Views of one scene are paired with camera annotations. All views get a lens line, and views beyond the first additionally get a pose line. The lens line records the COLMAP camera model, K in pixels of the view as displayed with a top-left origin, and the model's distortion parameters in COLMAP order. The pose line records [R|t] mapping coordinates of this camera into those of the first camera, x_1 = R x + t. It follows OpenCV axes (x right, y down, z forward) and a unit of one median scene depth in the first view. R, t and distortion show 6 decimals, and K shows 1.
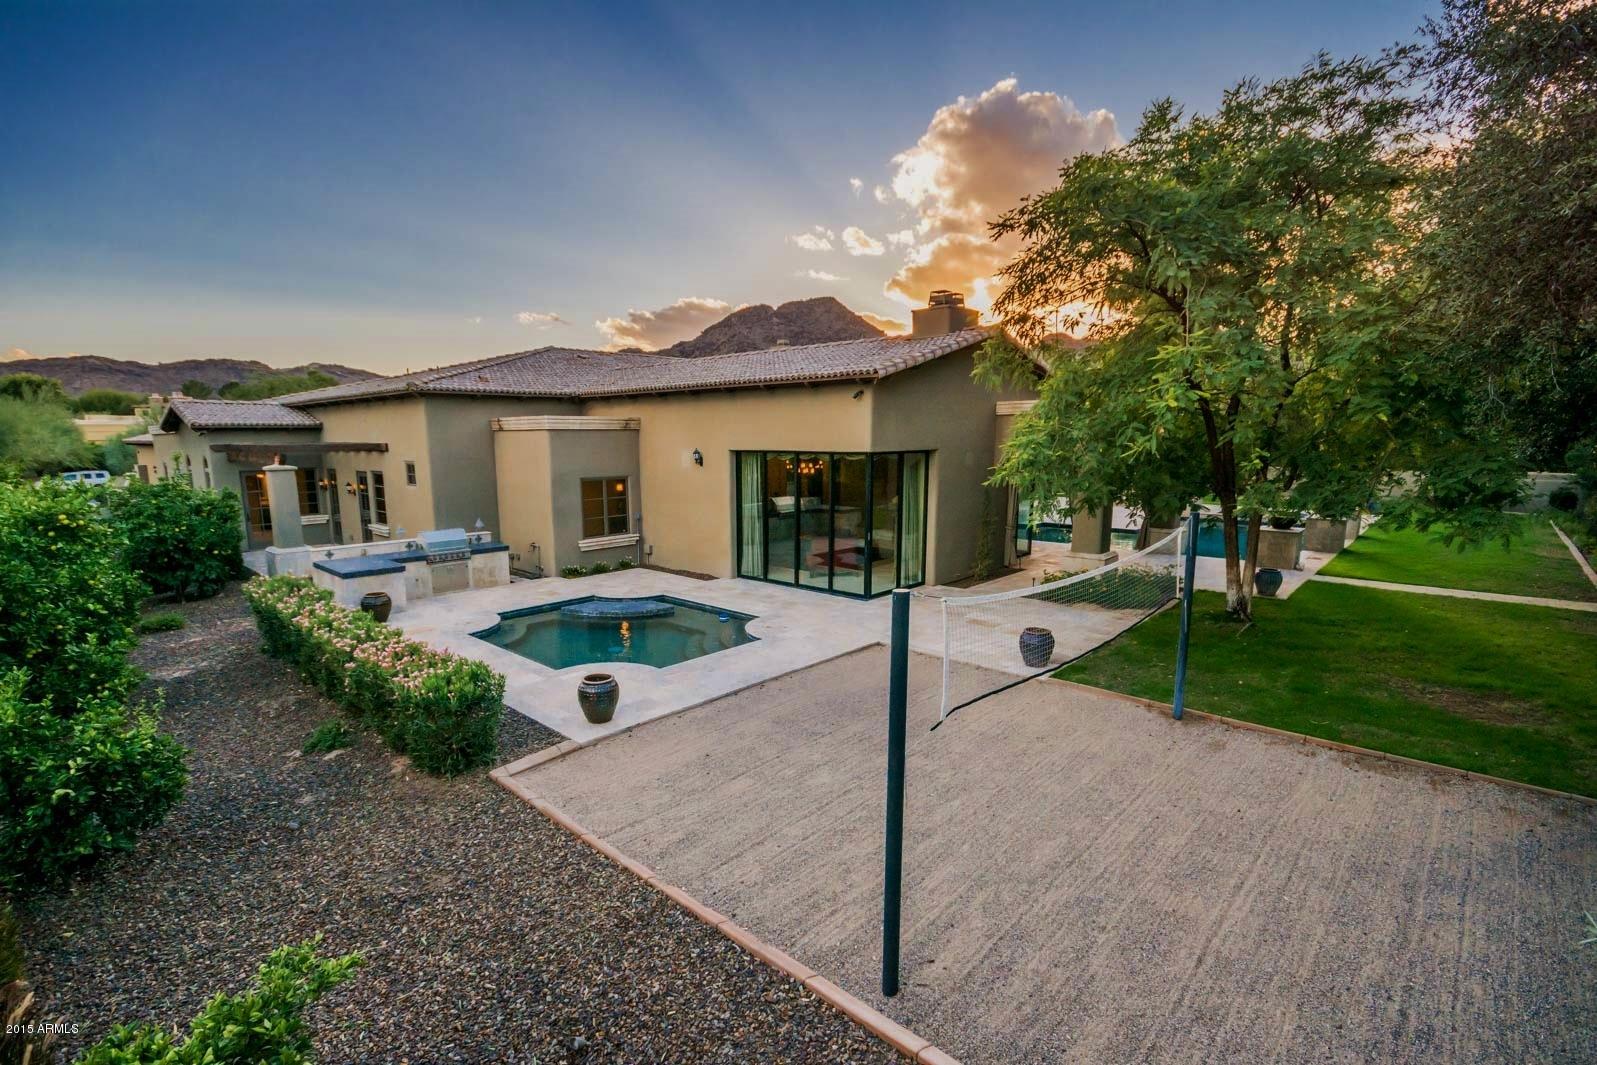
lens RADIAL K [[734.8, 0, 798.5], [0, 734.8, 532.5], [0, 0, 1]] dist [-0.000762, -0.000032]
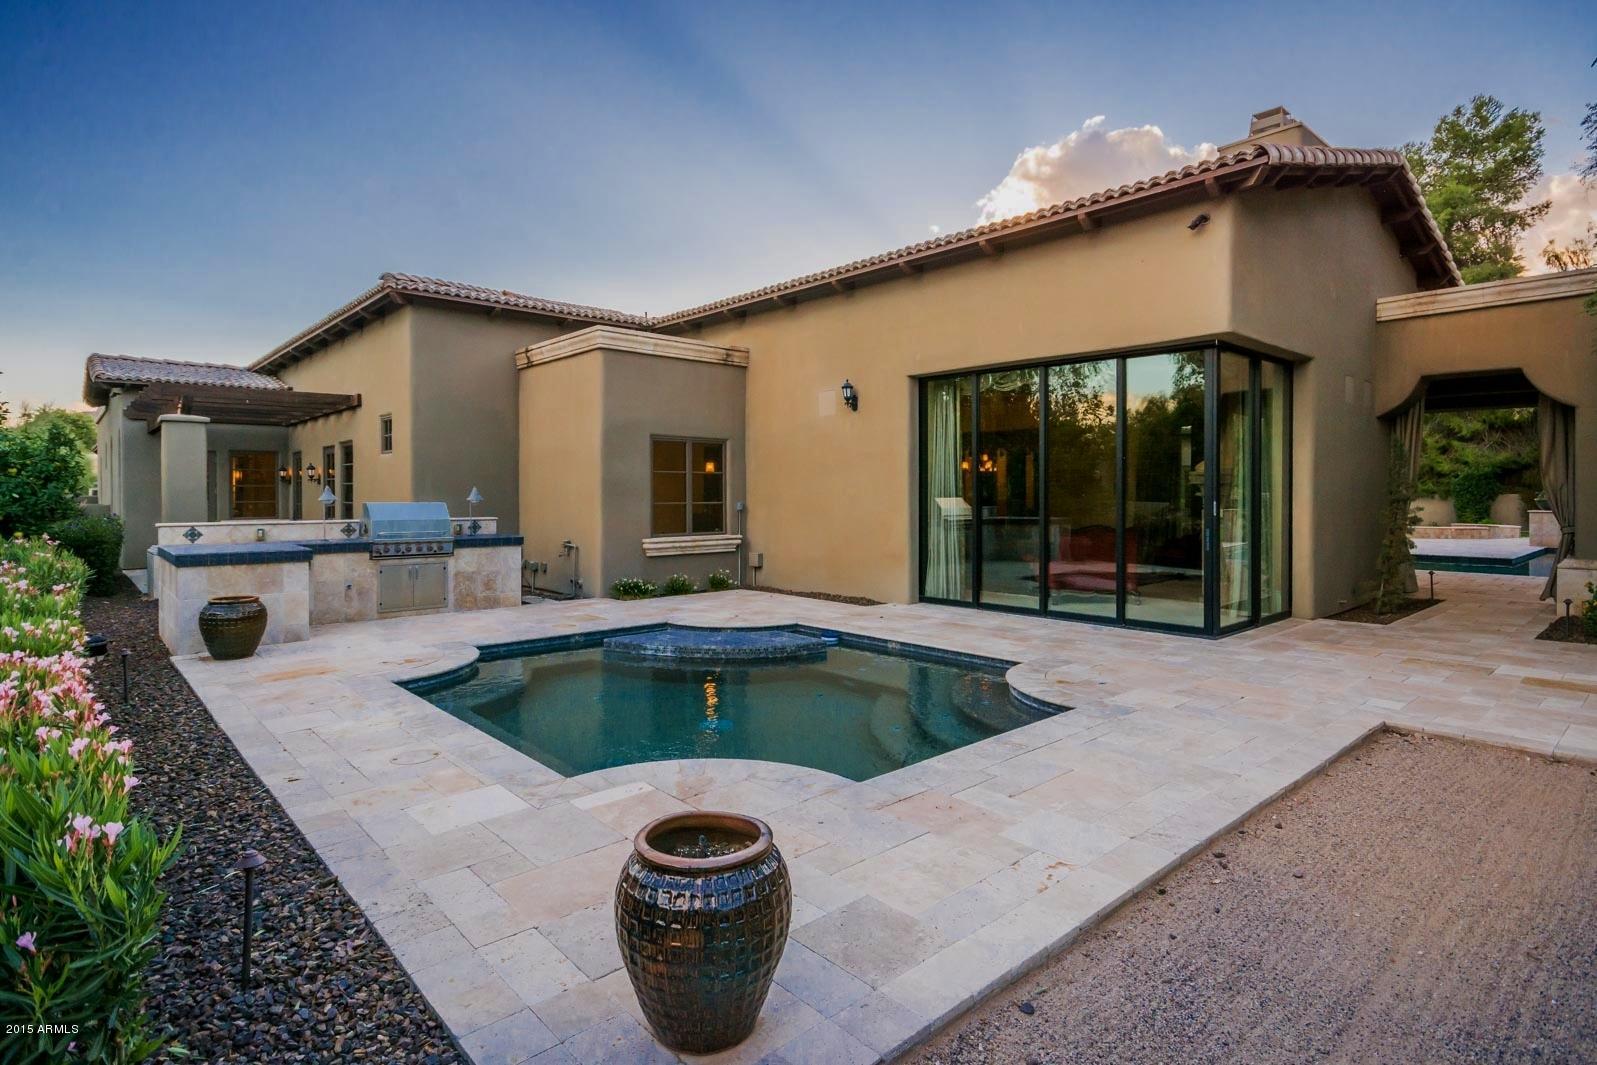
lens RADIAL K [[693.0, 0, 798.5], [0, 693.0, 532.5], [0, 0, 1]] dist [0.001808, -0.000011]
pose [[0.997408, 0.006064, -0.071701, -0.136697], [-0.015342, 0.991453, -0.129560, 0.077878], [0.070302, 0.130324, 0.988976, 0.463563]]
